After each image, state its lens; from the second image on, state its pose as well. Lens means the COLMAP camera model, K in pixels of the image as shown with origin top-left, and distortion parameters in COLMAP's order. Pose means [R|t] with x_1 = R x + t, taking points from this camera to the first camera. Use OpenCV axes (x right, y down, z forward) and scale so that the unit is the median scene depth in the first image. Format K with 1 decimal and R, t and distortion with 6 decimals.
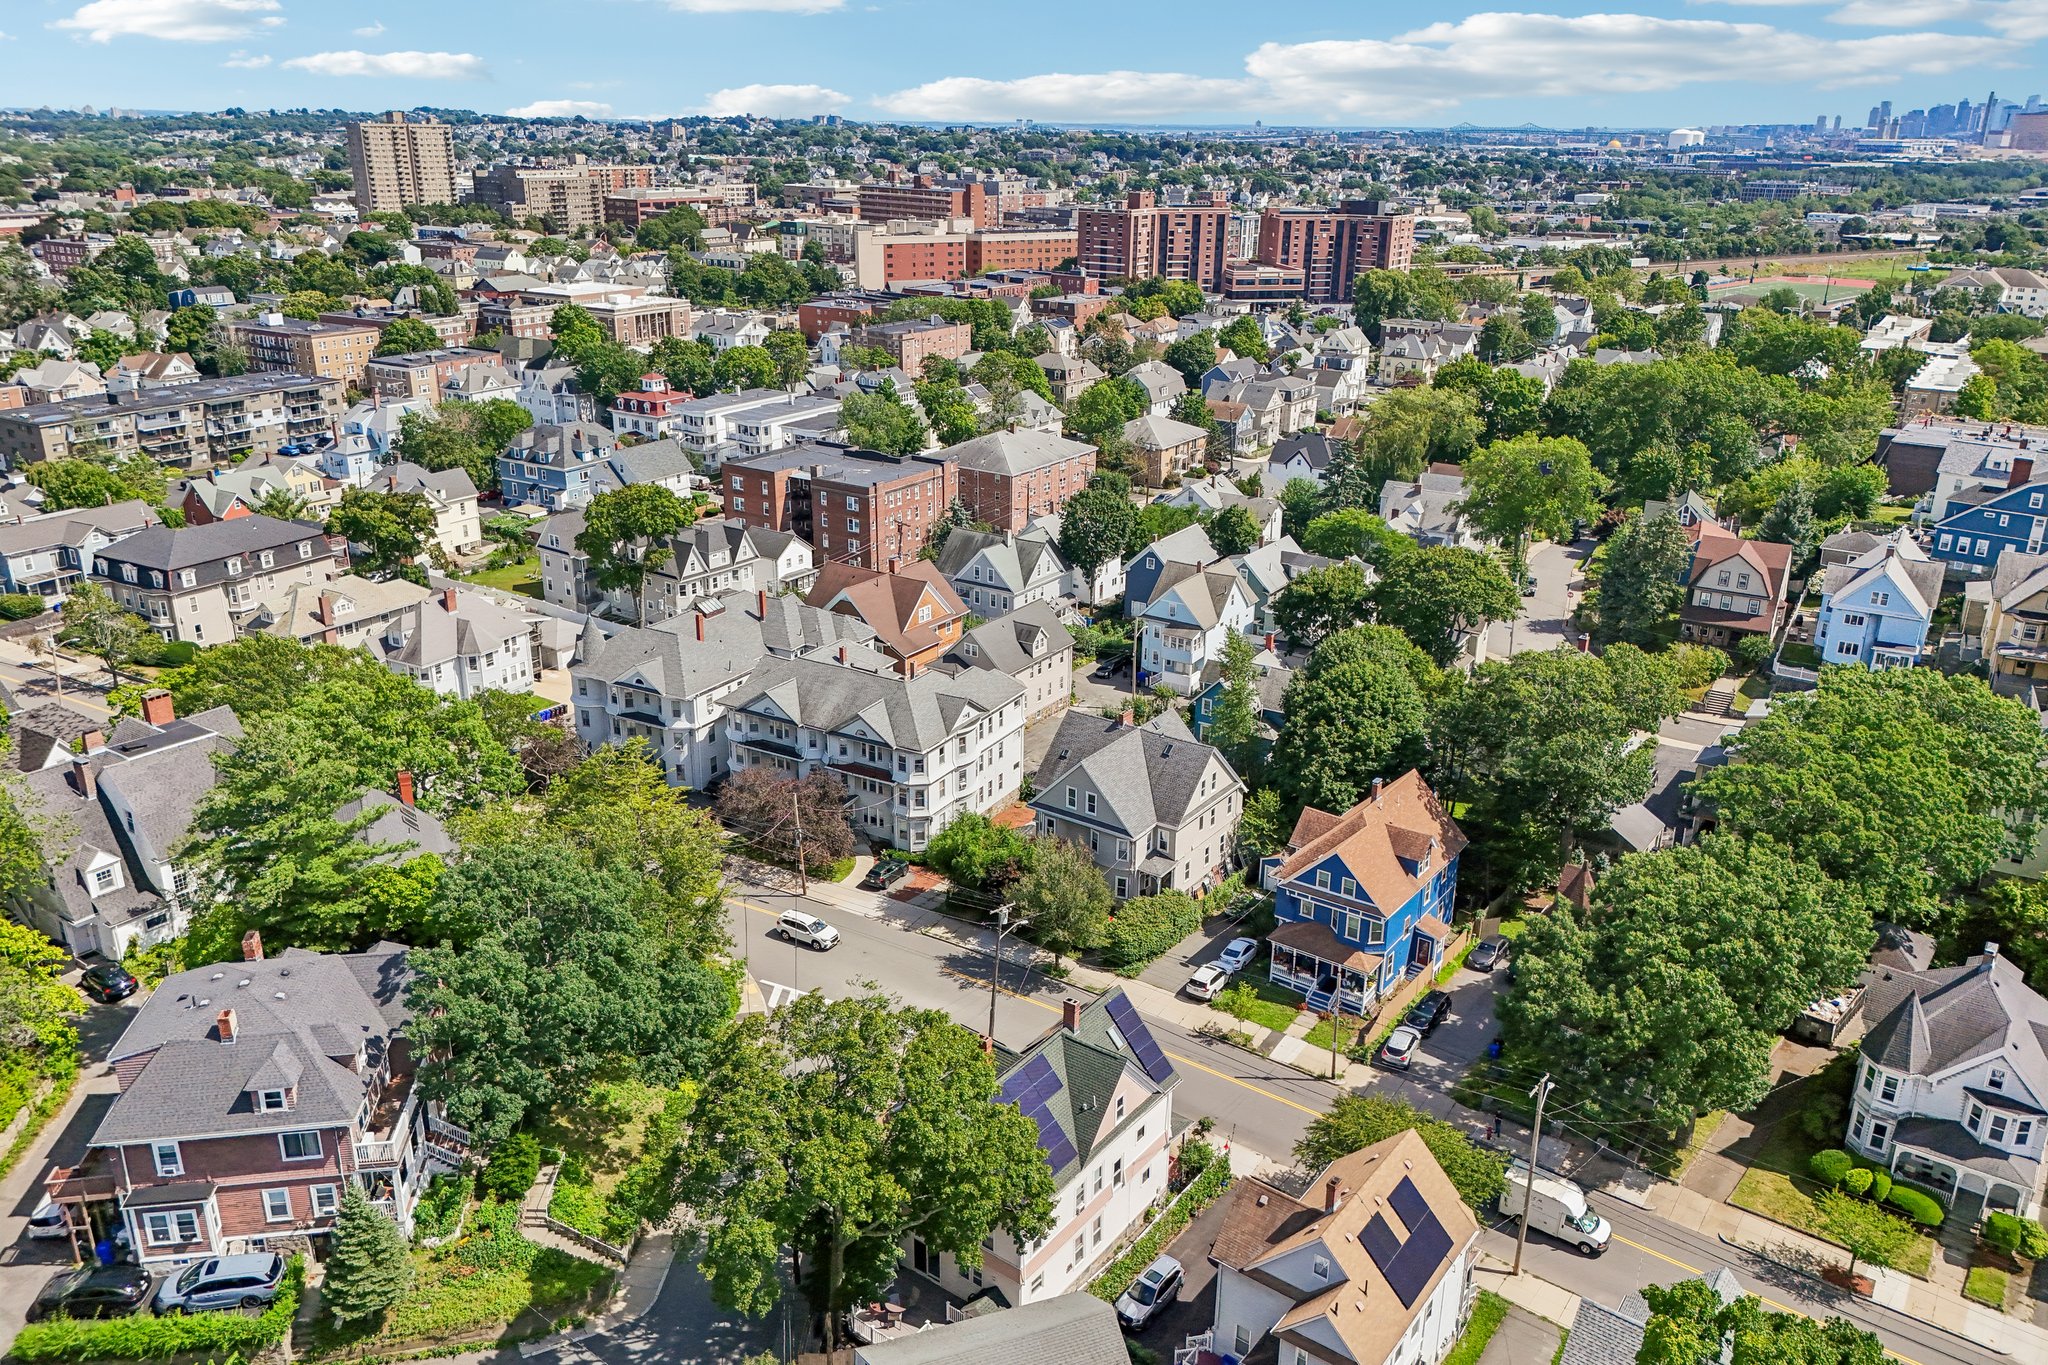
lens RADIAL K [[1505.8, 0, 1024.0], [0, 1505.8, 682.5], [0, 0, 1]] dist [0.074308, -0.071519]
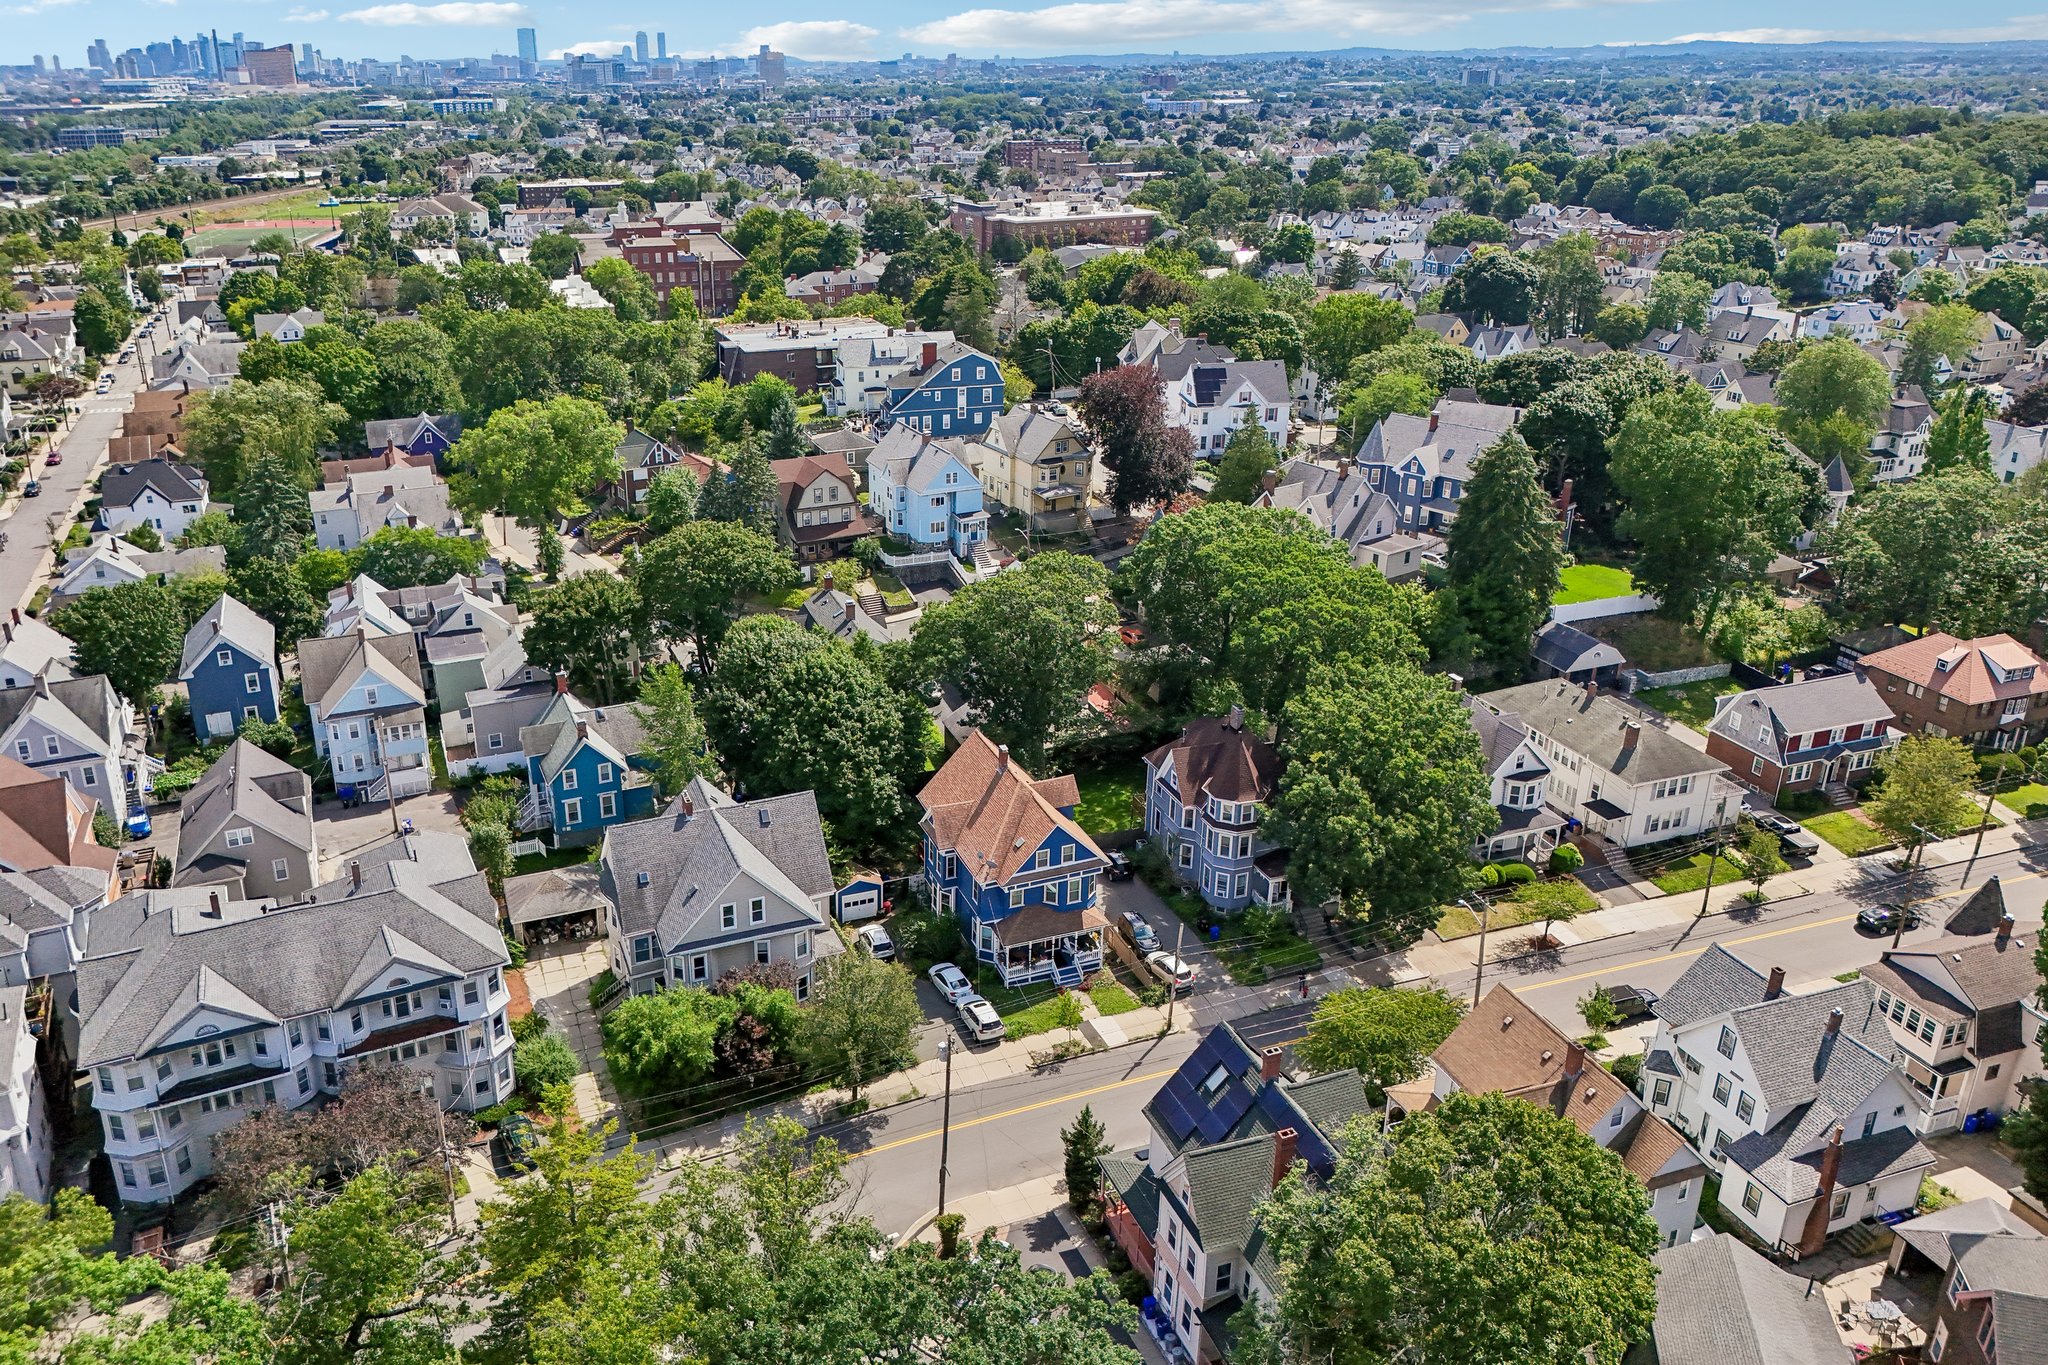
lens RADIAL K [[1505.8, 0, 1024.0], [0, 1505.8, 682.5], [0, 0, 1]] dist [0.074308, -0.071519]
pose [[0.561593, -0.333585, 0.757188, -0.437846], [0.307440, 0.933738, 0.183342, -0.136330], [-0.768175, 0.129826, 0.626938, 0.345632]]
